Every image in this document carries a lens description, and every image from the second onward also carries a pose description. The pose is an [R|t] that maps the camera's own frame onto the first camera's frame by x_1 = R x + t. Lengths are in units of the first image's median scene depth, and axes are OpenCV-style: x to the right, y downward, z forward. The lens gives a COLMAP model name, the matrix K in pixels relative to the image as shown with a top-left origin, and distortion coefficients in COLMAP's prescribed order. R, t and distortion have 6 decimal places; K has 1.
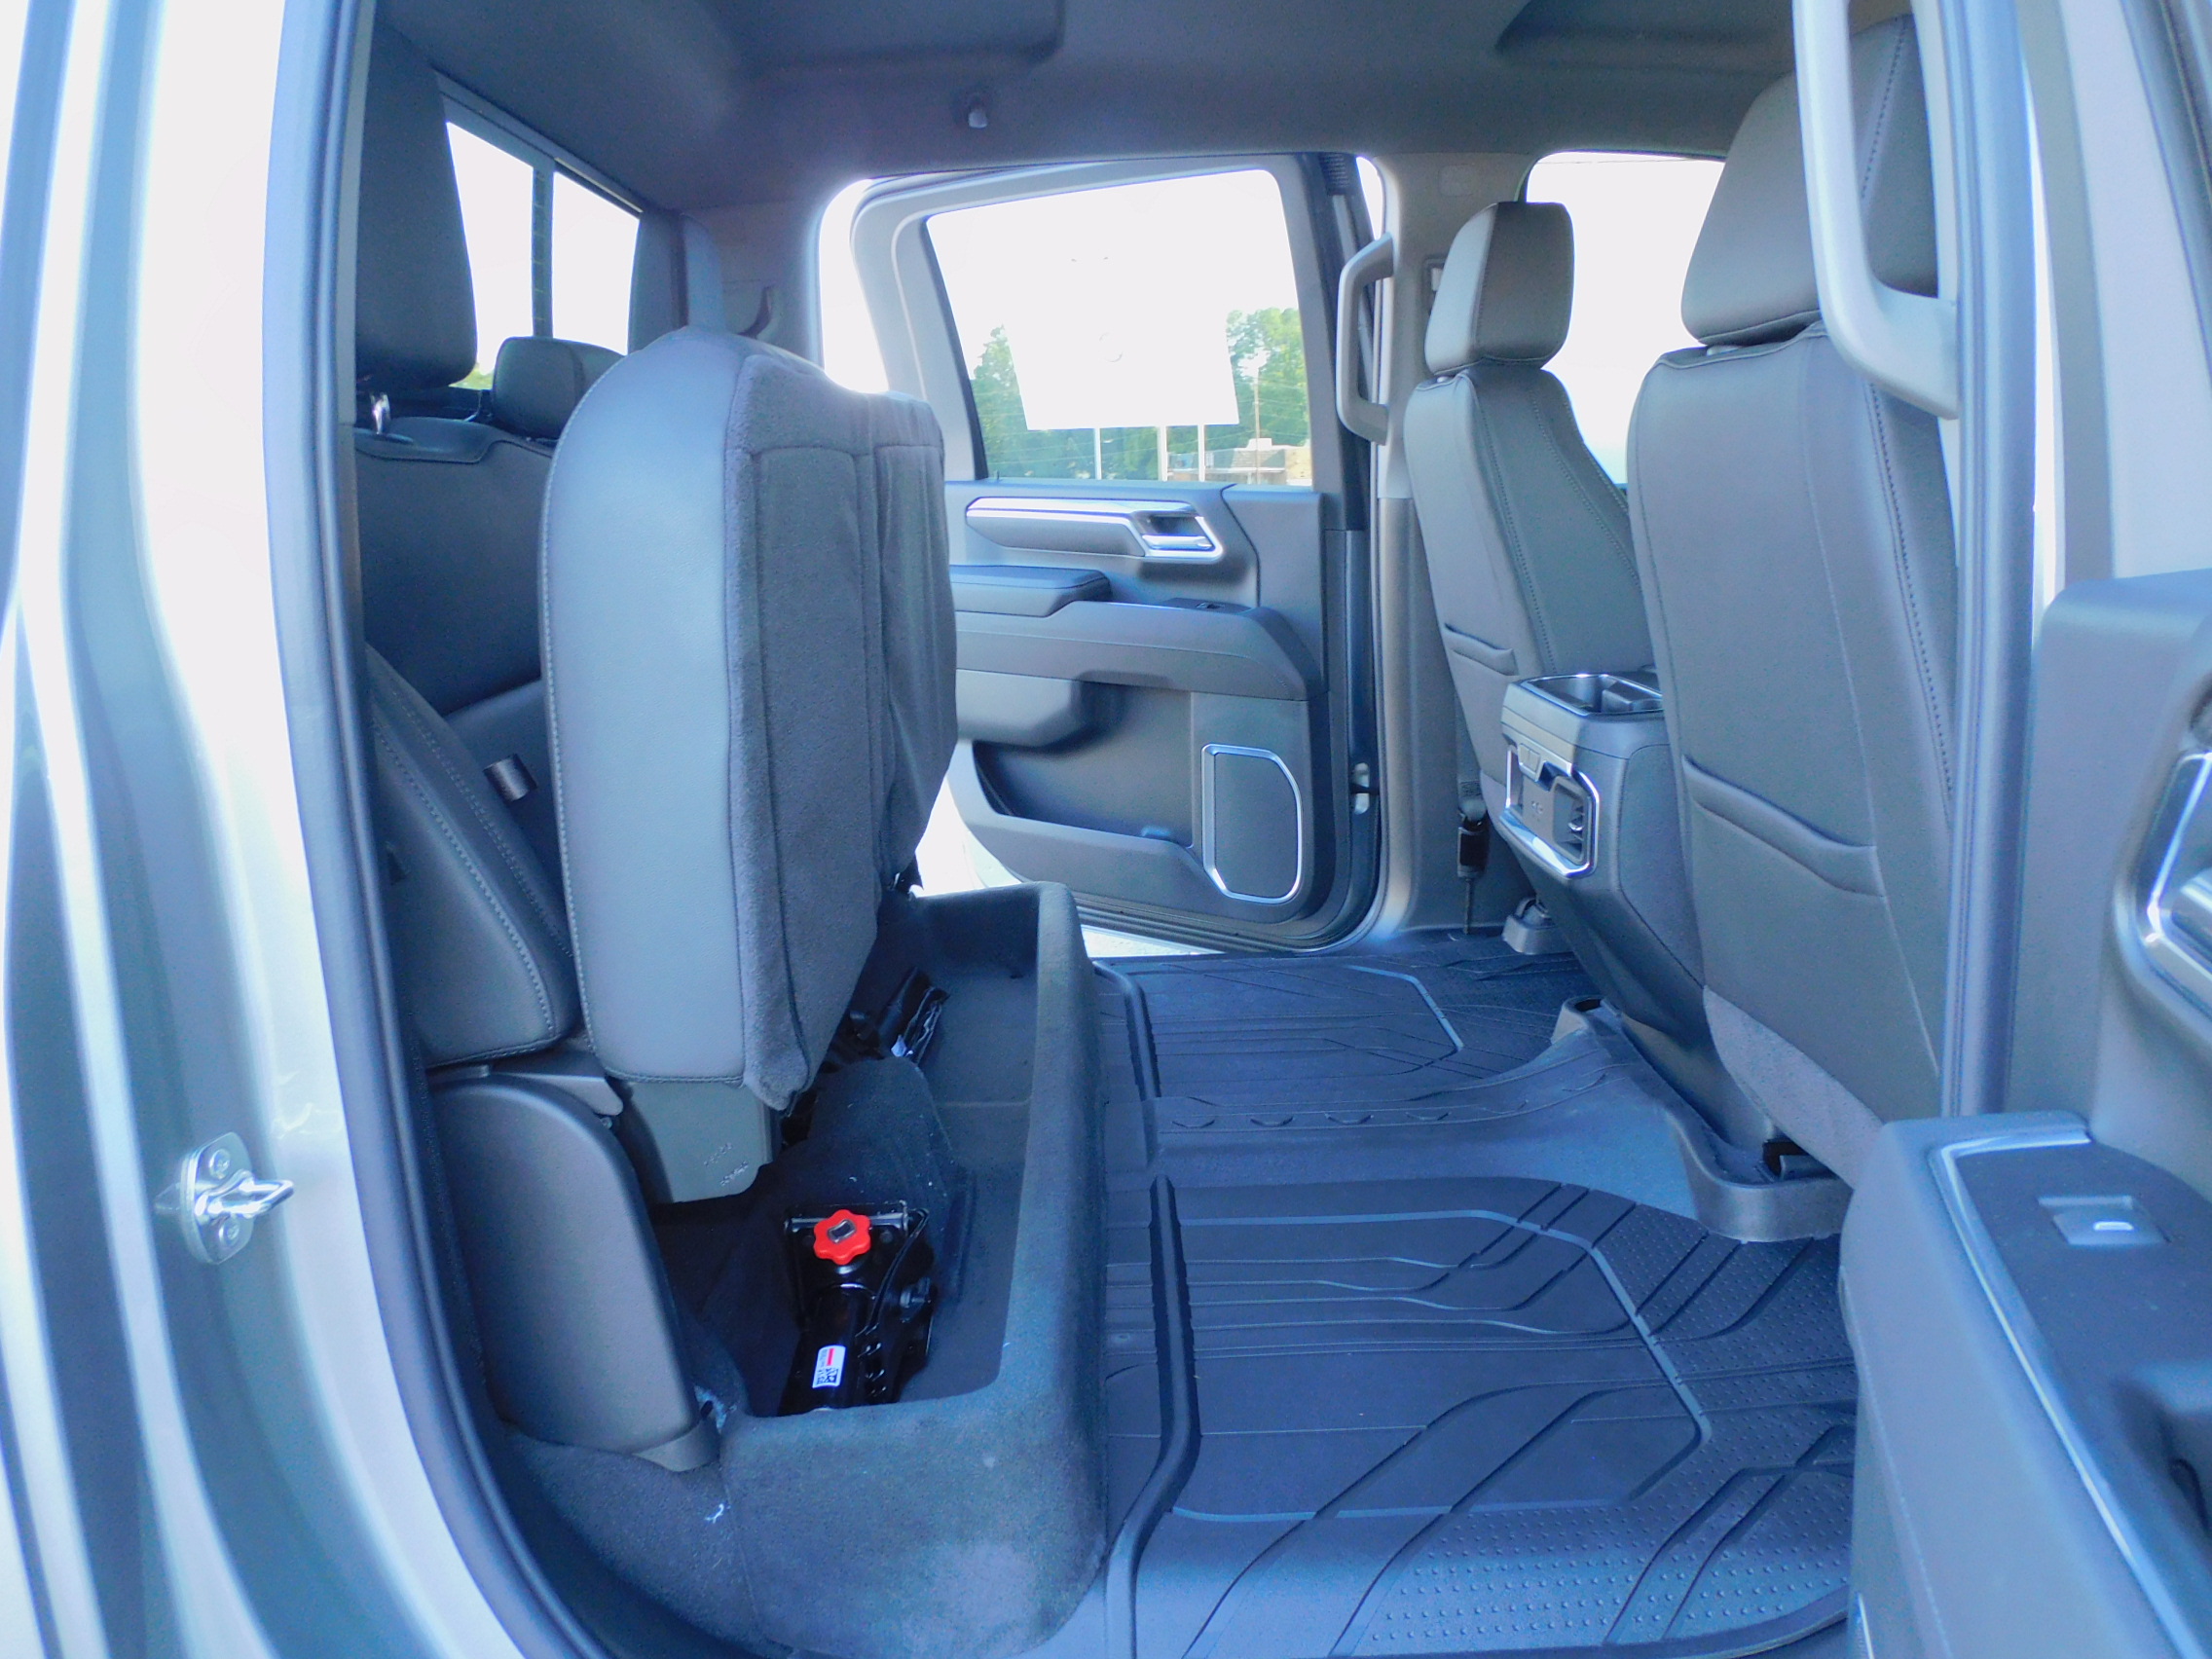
lens RADIAL K [[1576.3, 0, 1101.7], [0, 1576.3, 832.3], [0, 0, 1]] dist [0.001778, -0.005599]
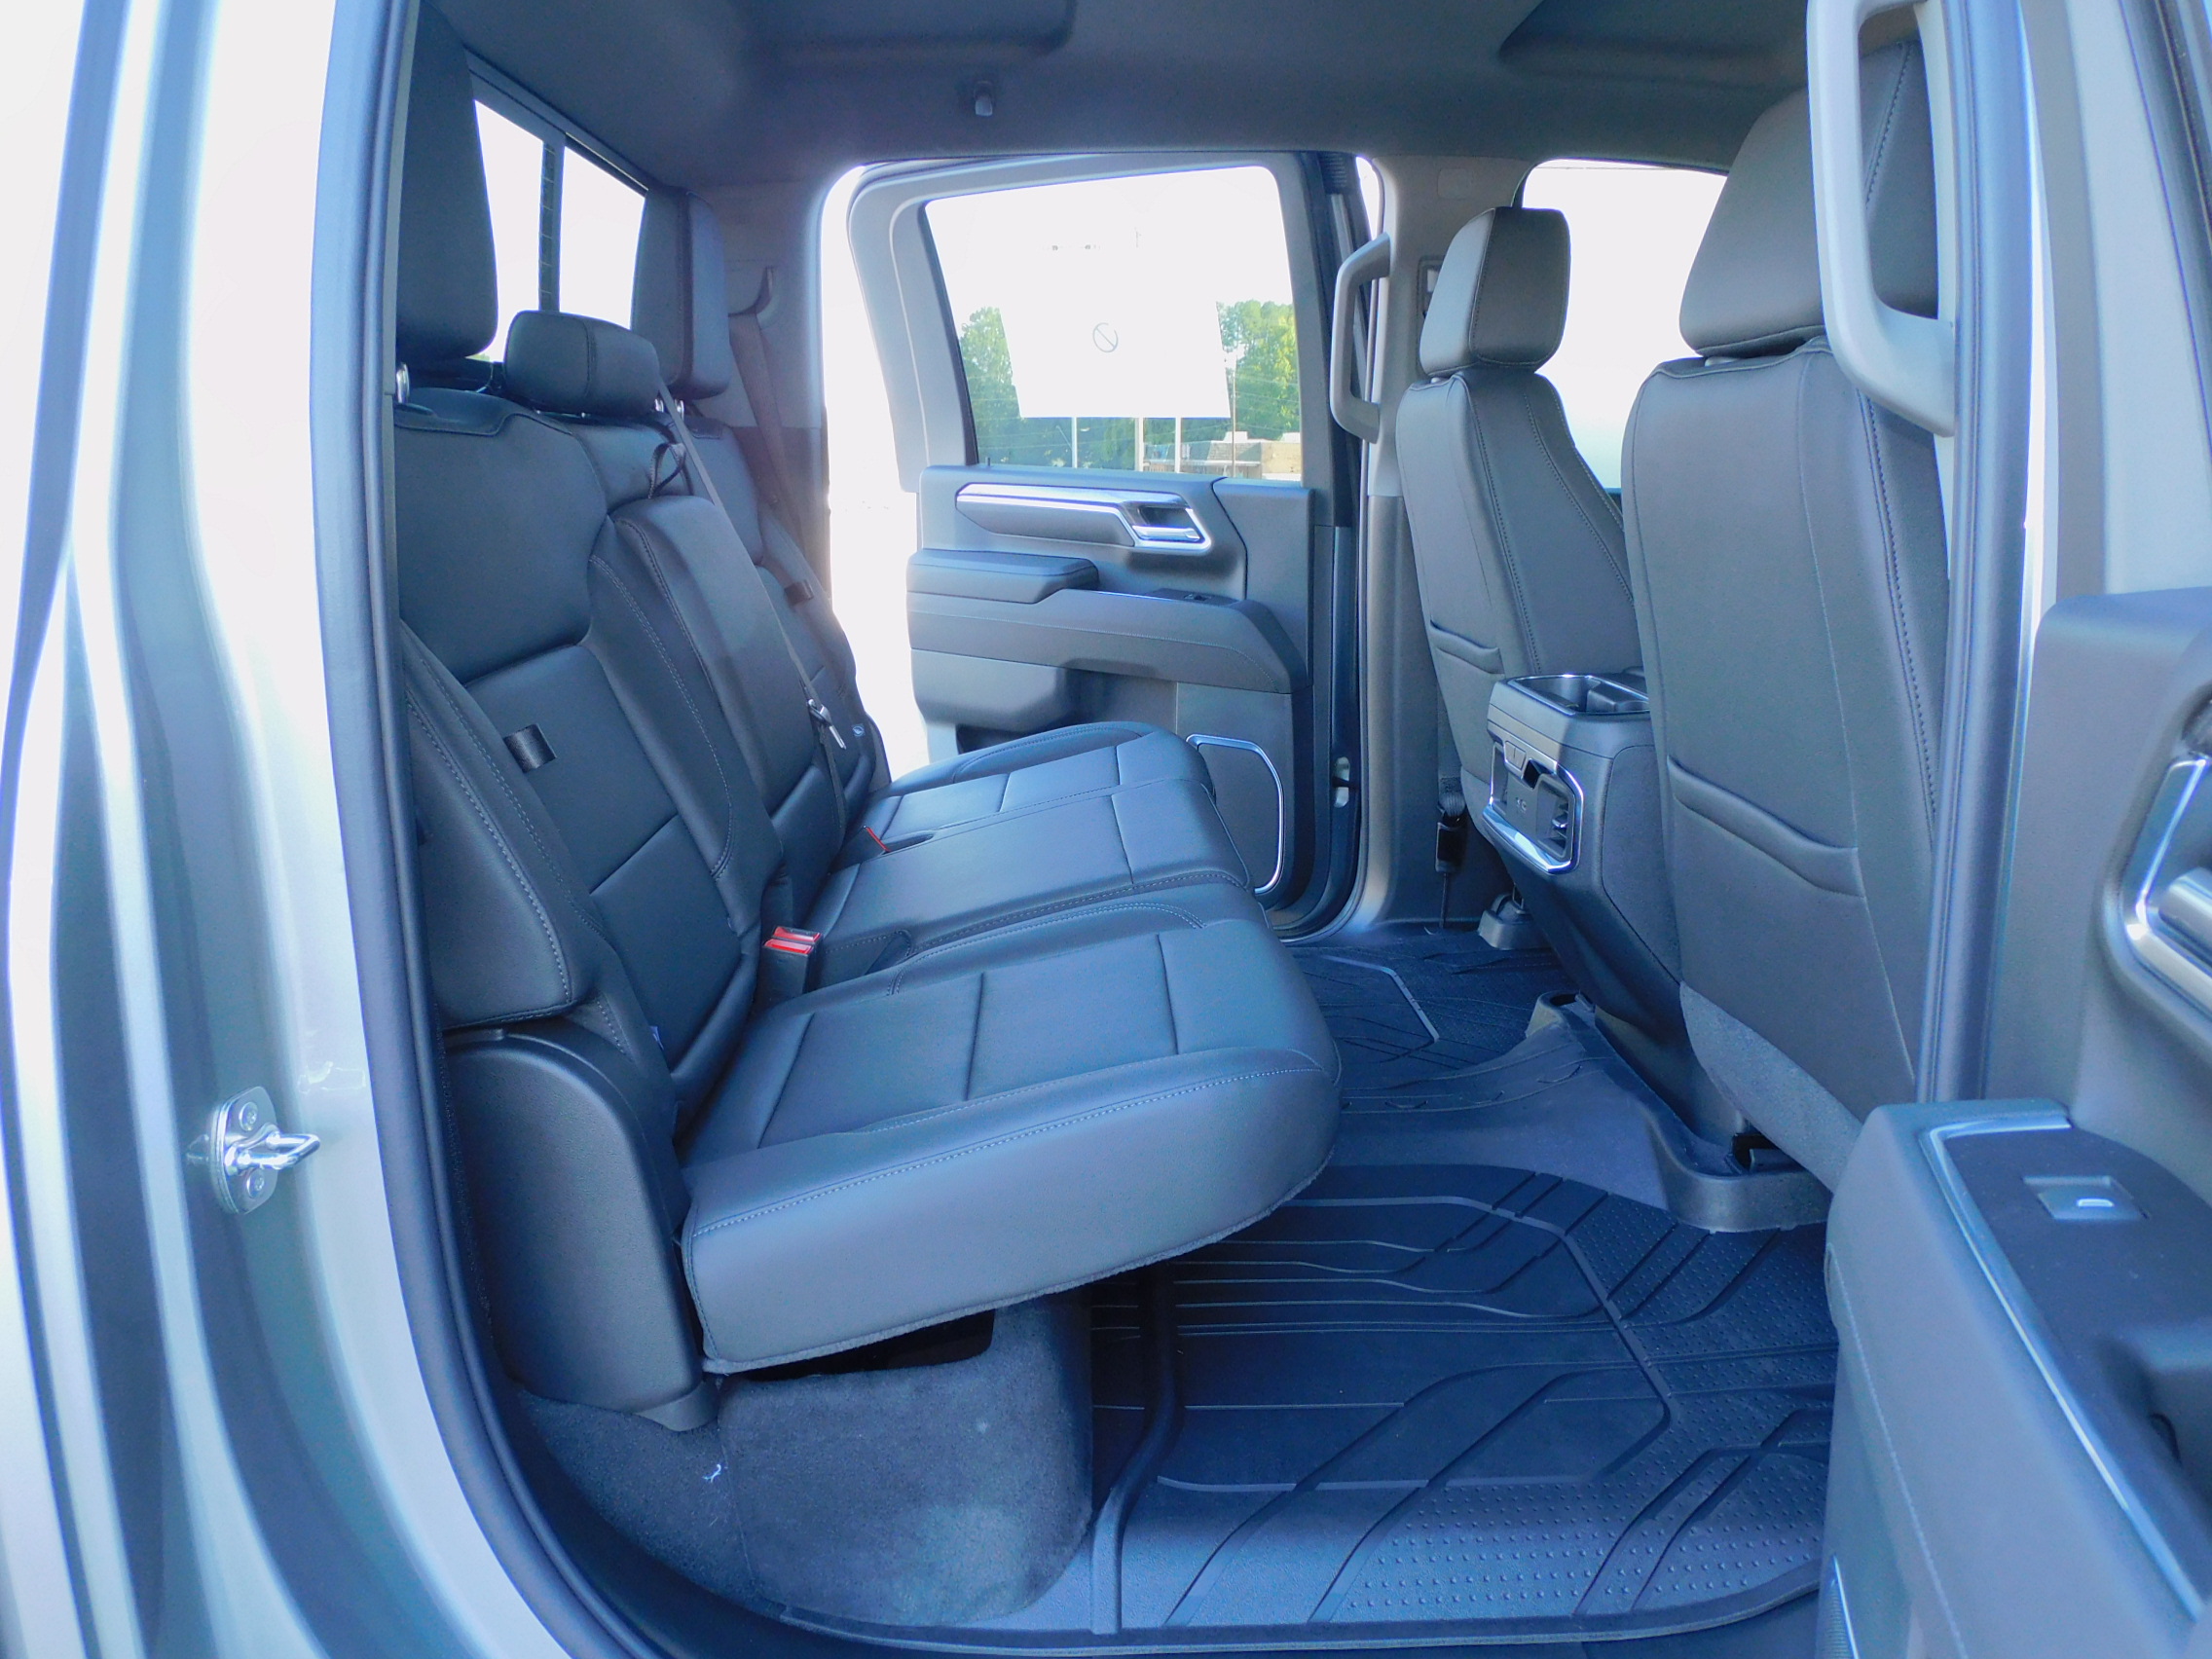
lens RADIAL K [[1576.3, 0, 1096.9], [0, 1576.3, 832.2], [0, 0, 1]] dist [0.001778, -0.005599]
pose [[0.999510, 0.025126, 0.018653, -0.015915], [-0.025250, 0.999660, 0.006479, 0.002695], [-0.018484, -0.006947, 0.999805, -0.013686]]
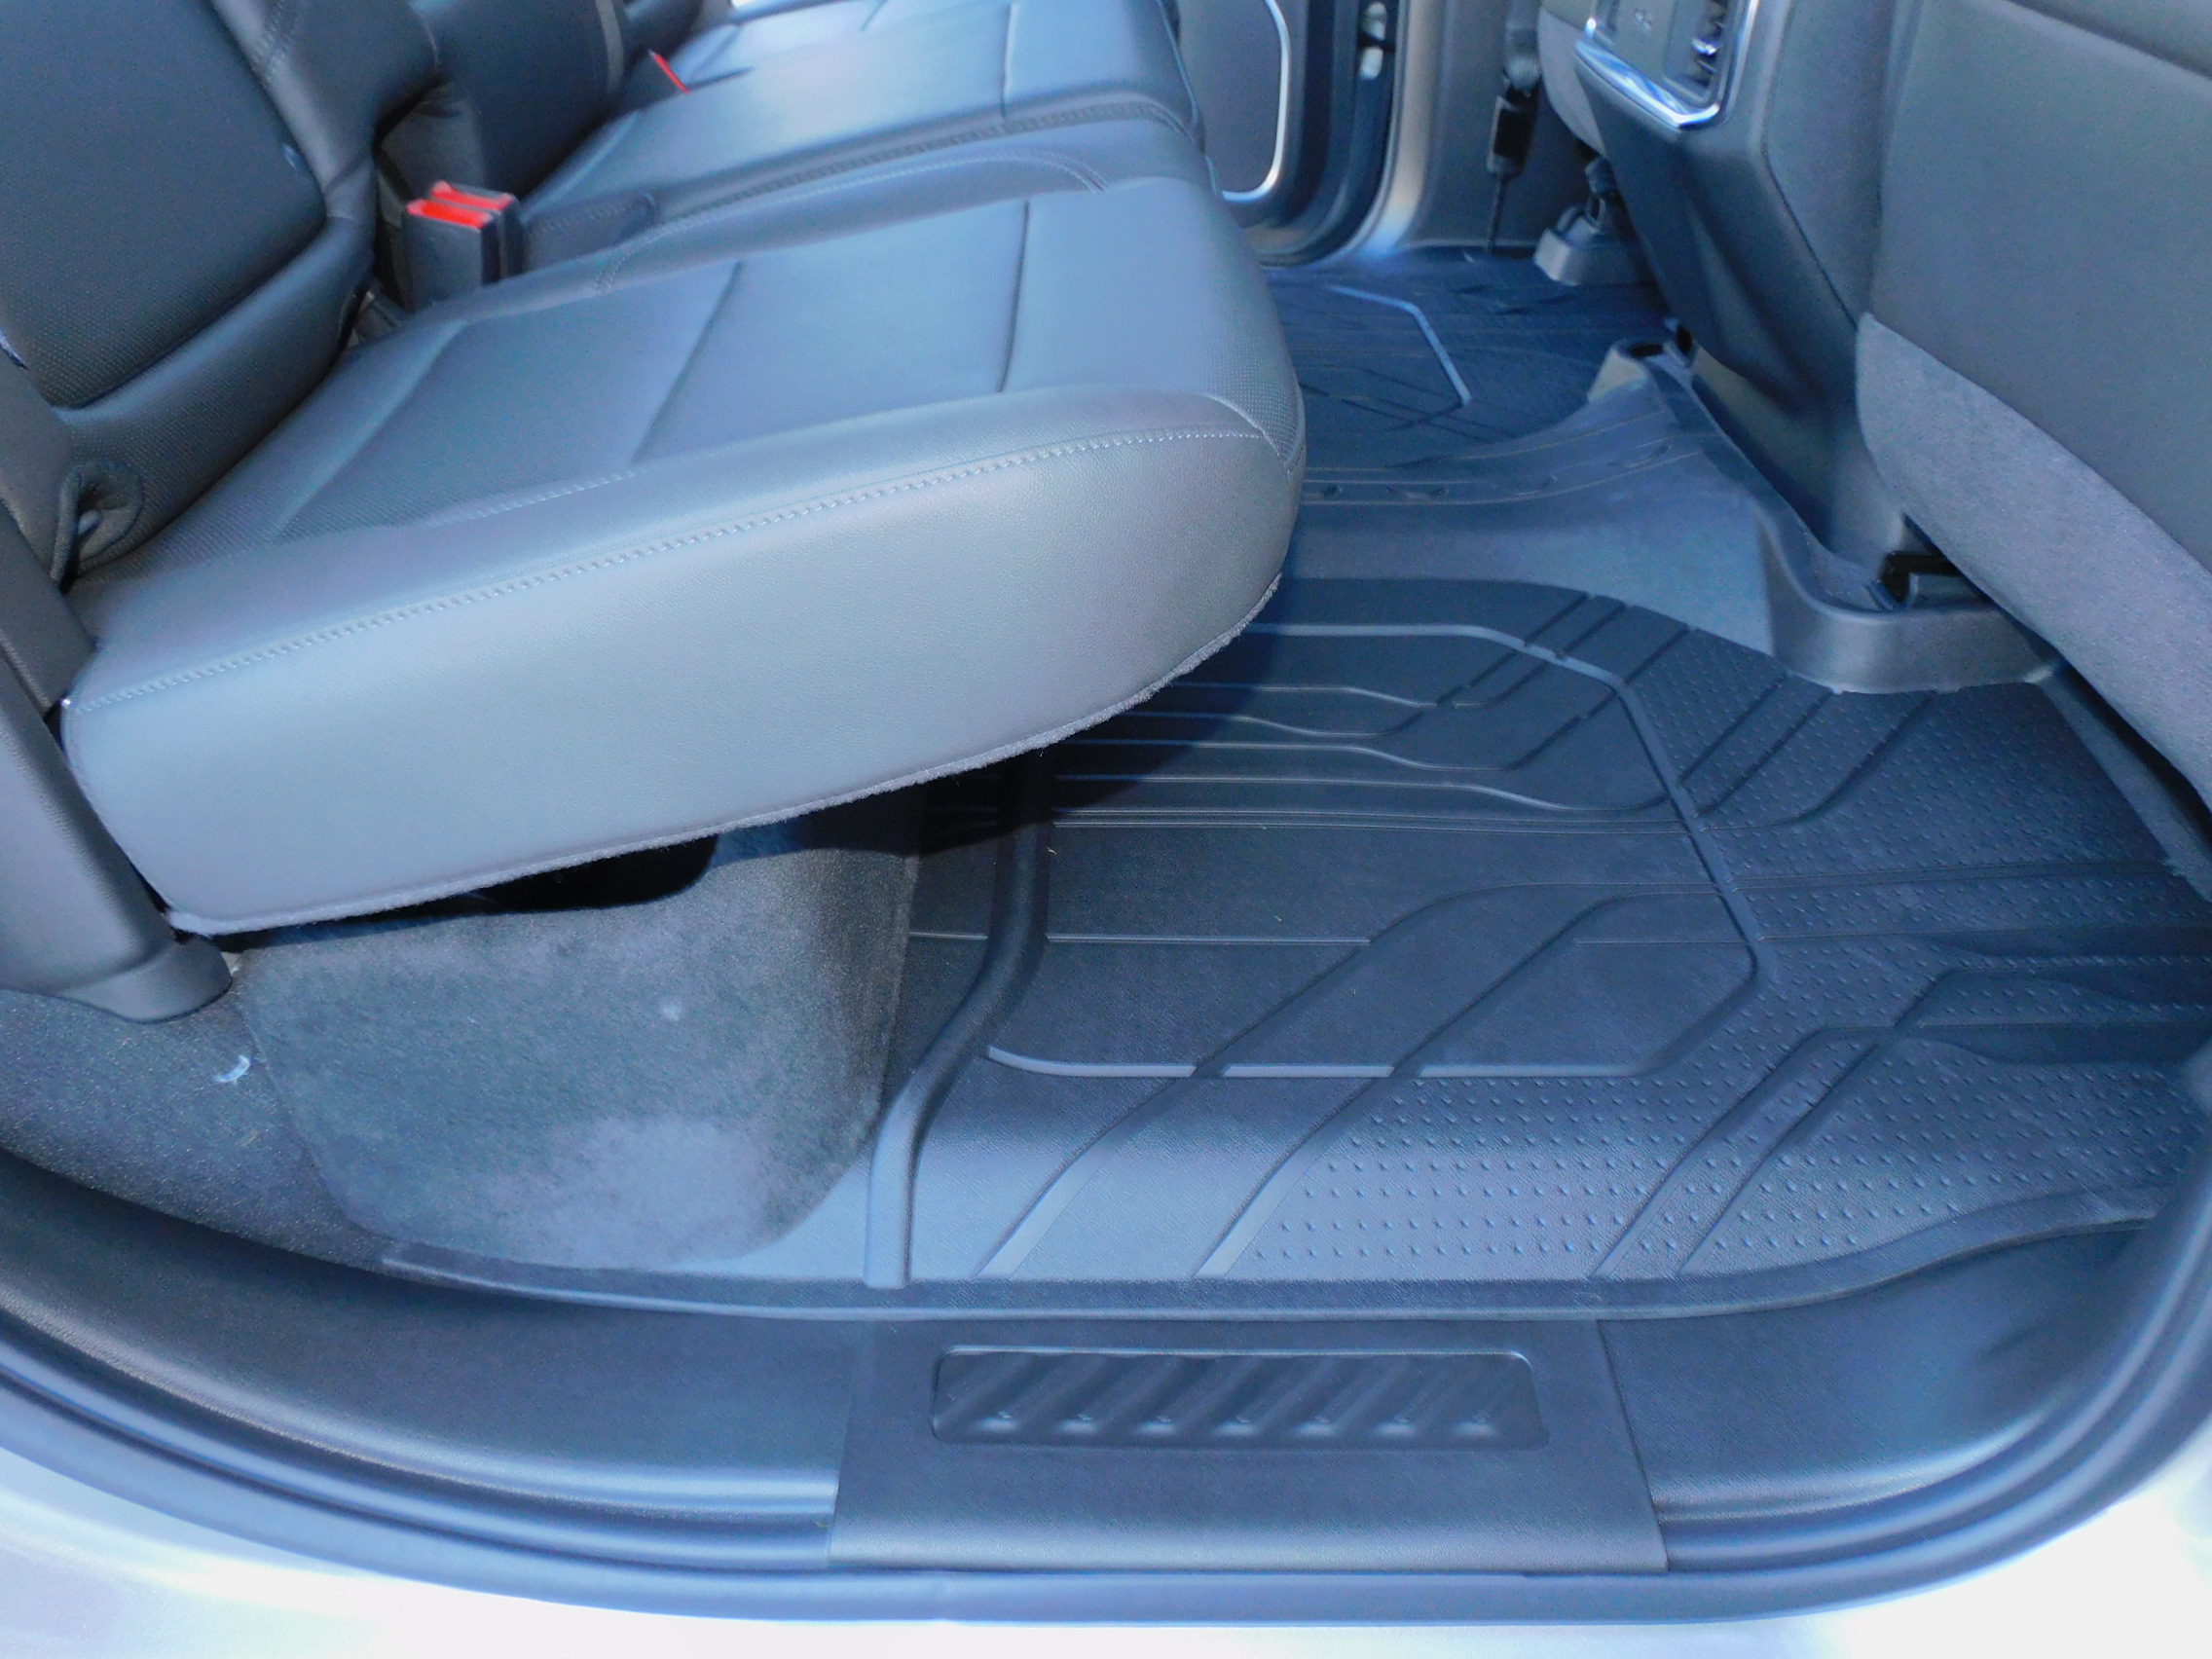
lens RADIAL K [[1576.3, 0, 1123.0], [0, 1576.3, 808.7], [0, 0, 1]] dist [0.001778, -0.005599]
pose [[0.998300, 0.041095, 0.041332, 0.048402], [-0.053694, 0.924296, 0.377881, 0.048086], [-0.022674, -0.379458, 0.924931, 0.275137]]
